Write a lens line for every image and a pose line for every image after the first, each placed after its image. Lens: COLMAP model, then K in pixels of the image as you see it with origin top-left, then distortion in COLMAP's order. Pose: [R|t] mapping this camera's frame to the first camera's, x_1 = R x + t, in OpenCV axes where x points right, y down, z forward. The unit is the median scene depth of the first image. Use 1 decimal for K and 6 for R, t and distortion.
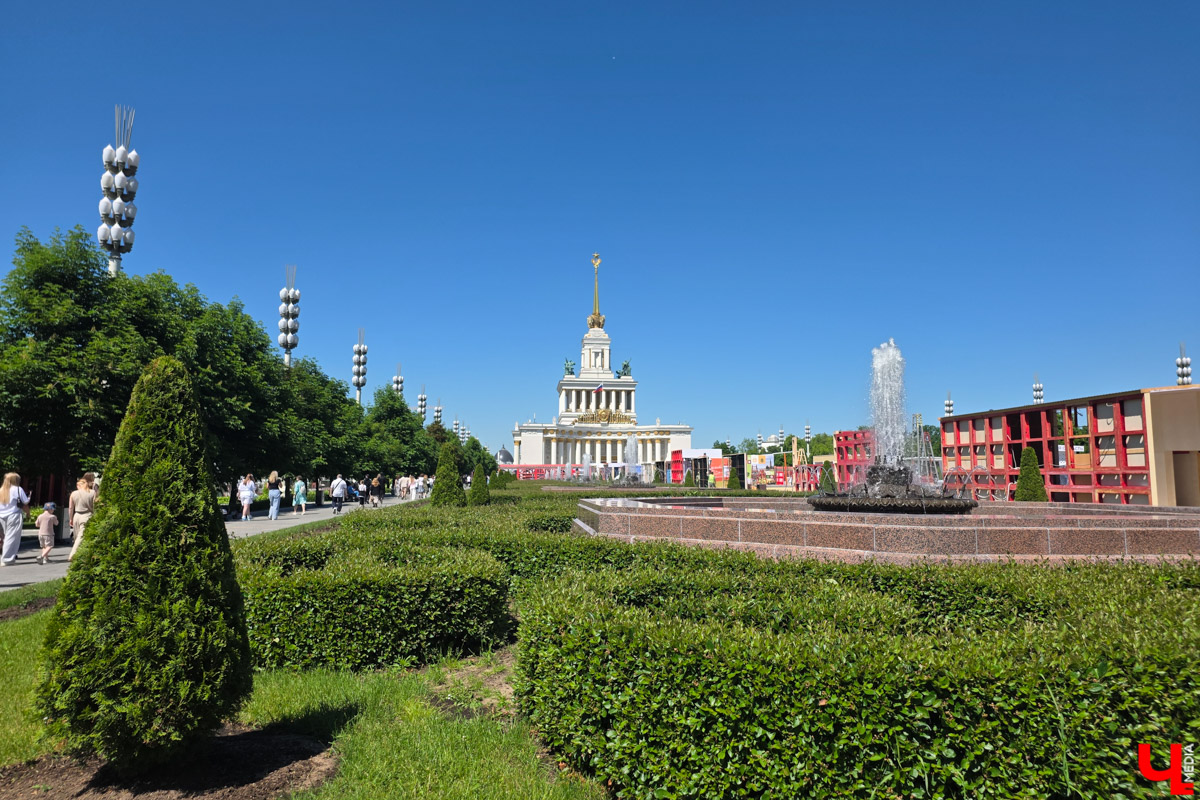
lens RADIAL K [[808.9, 0, 600.0], [0, 808.9, 400.0], [0, 0, 1]] dist [0.057184, -0.000077]
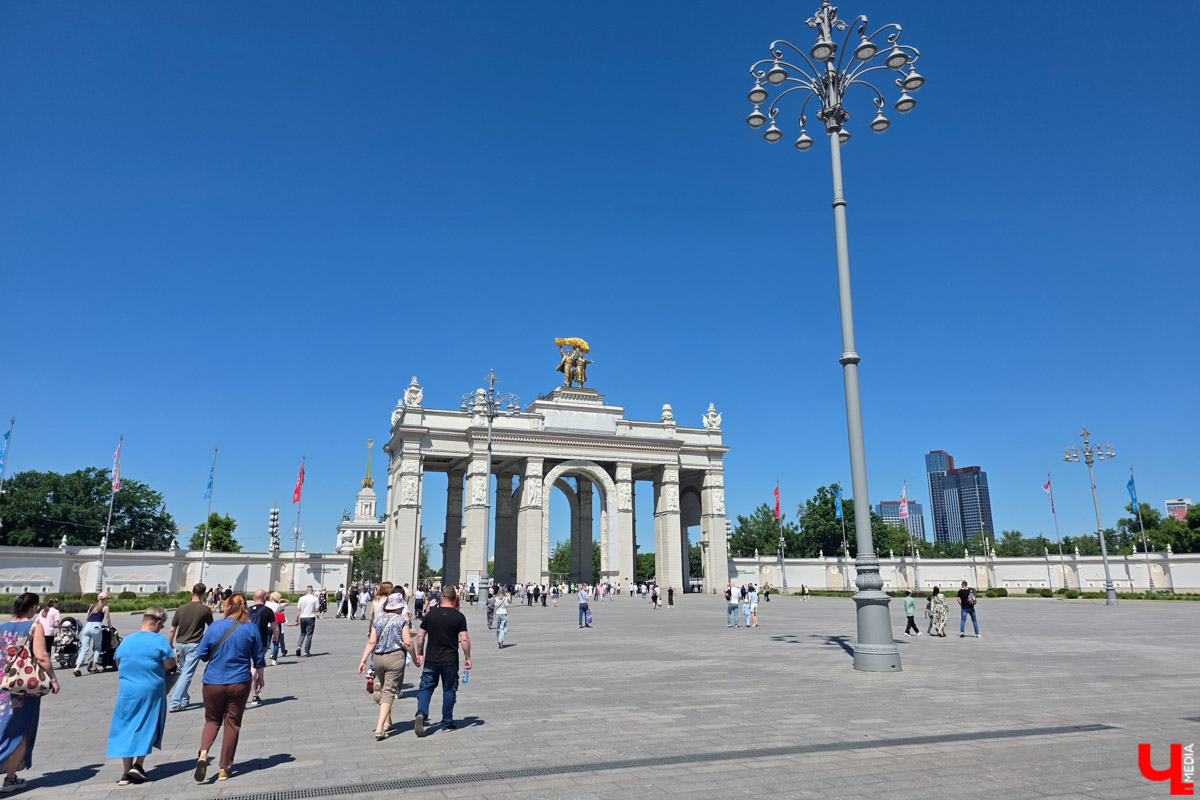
lens RADIAL K [[808.9, 0, 600.0], [0, 808.9, 400.0], [0, 0, 1]] dist [0.057184, -0.000077]
pose [[0.877185, 0.100847, 0.469443, -0.389208], [-0.033757, 0.988228, -0.149217, -0.045793], [-0.478965, 0.115044, 0.870263, -0.583901]]
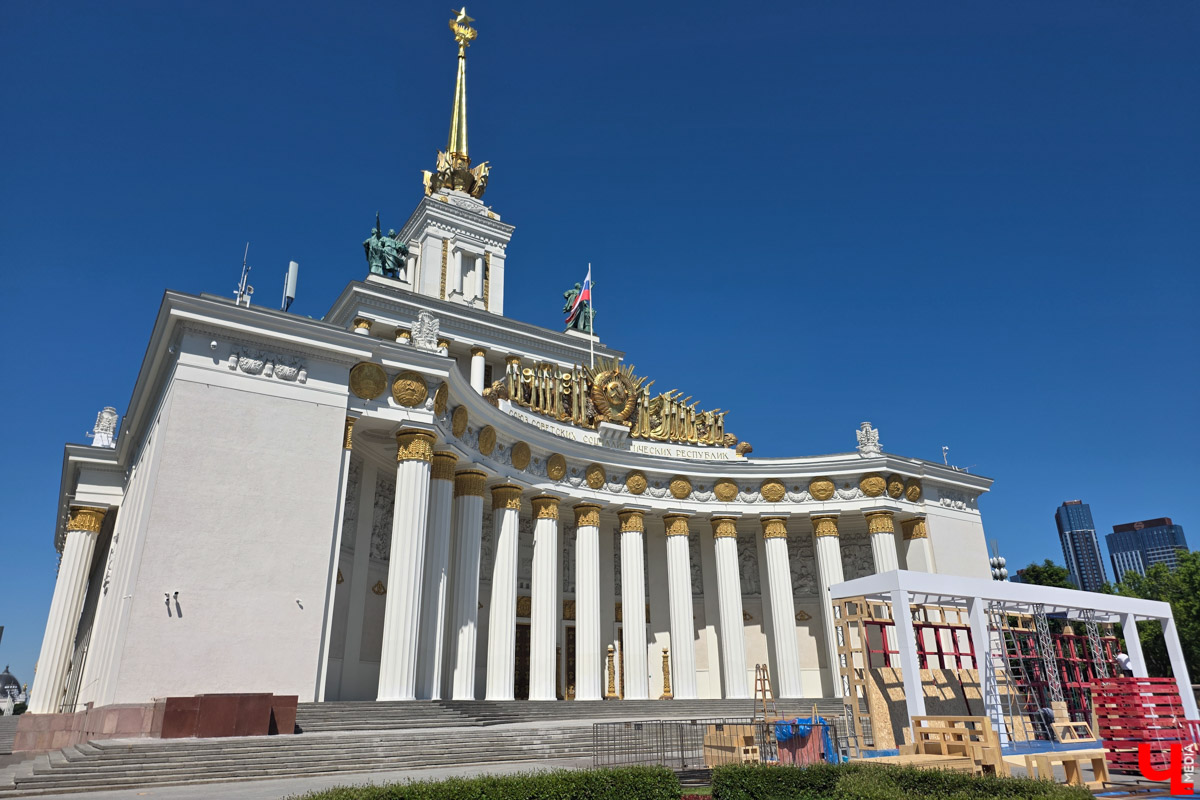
lens RADIAL K [[808.9, 0, 600.0], [0, 808.9, 400.0], [0, 0, 1]] dist [0.057184, -0.000077]
pose [[0.885539, 0.153023, 0.438639, -0.090911], [-0.026172, 0.959127, -0.281762, 0.079625], [-0.463826, 0.238031, 0.853350, 0.823372]]
